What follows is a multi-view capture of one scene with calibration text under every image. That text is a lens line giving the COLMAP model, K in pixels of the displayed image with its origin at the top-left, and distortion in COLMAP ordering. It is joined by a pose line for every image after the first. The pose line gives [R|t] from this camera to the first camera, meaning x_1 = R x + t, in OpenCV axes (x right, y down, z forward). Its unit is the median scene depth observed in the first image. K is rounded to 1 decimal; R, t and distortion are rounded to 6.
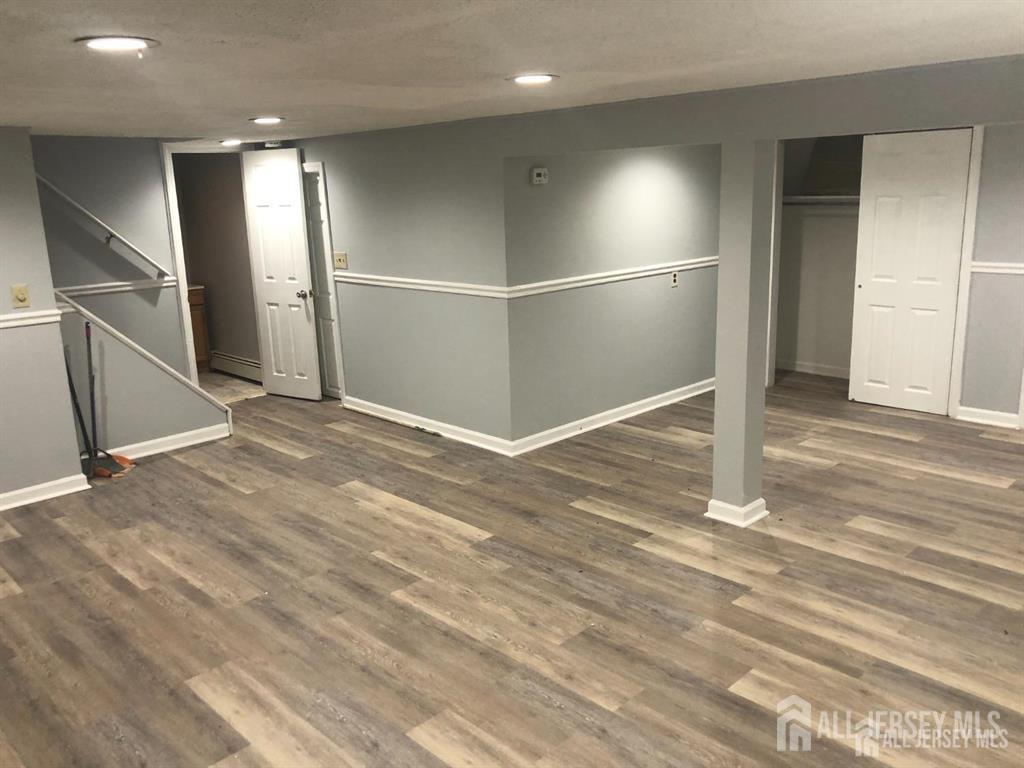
lens RADIAL K [[845.8, 0, 505.7], [0, 845.8, 386.8], [0, 0, 1]] dist [0.070763, -0.026891]
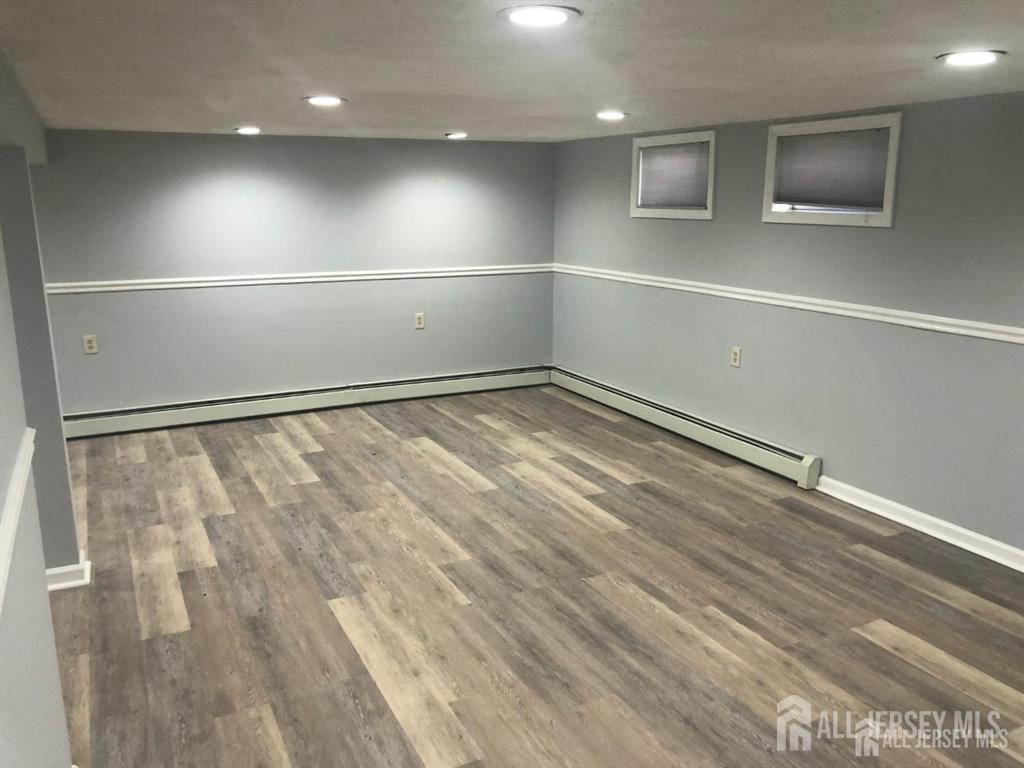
lens RADIAL K [[845.8, 0, 509.0], [0, 845.8, 381.5], [0, 0, 1]] dist [0.070763, -0.026891]
pose [[-0.952146, -0.027045, 0.304445, -0.505317], [0.108527, 0.901254, 0.419480, -0.413641], [-0.285727, 0.432446, -0.855190, 1.813146]]
